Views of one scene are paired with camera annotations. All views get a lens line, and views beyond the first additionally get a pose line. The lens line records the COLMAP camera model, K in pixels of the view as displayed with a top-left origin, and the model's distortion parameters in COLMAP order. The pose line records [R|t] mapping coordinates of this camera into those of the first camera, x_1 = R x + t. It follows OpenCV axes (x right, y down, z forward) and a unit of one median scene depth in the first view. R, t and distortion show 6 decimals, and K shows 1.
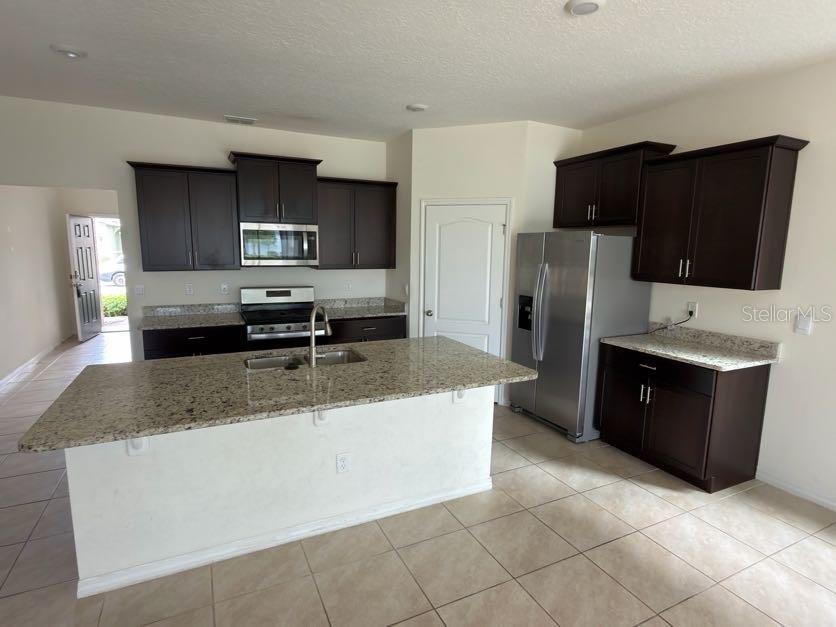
lens RADIAL K [[449.8, 0, 418.0], [0, 449.8, 313.5], [0, 0, 1]] dist [0.002155, 0.000639]
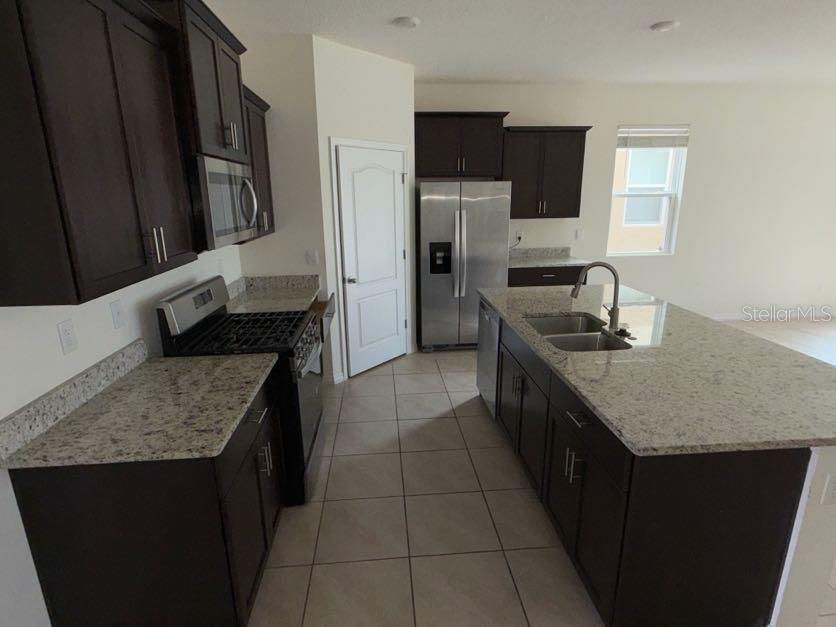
lens RADIAL K [[449.8, 0, 418.0], [0, 449.8, 313.5], [0, 0, 1]] dist [0.002155, 0.000639]
pose [[0.363403, -0.259322, 0.894813, -0.879981], [0.152623, 0.964074, 0.217411, -0.131486], [-0.919045, 0.057561, 0.389926, 0.717255]]
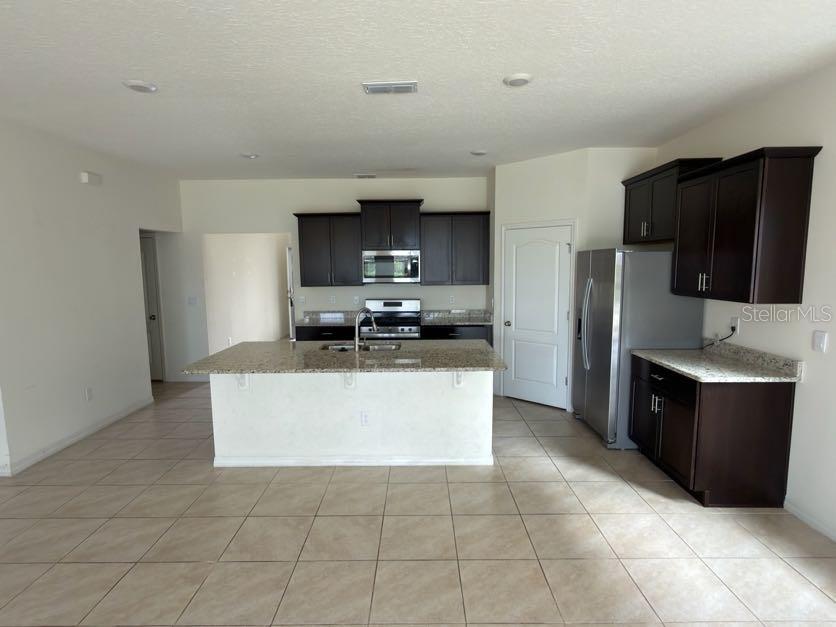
lens RADIAL K [[449.8, 0, 418.0], [0, 449.8, 313.5], [0, 0, 1]] dist [0.002155, 0.000639]
pose [[0.897791, 0.024214, -0.439755, 0.408983], [-0.042067, 0.998637, -0.030896, 0.023933], [0.438408, 0.046237, 0.897586, -0.154011]]
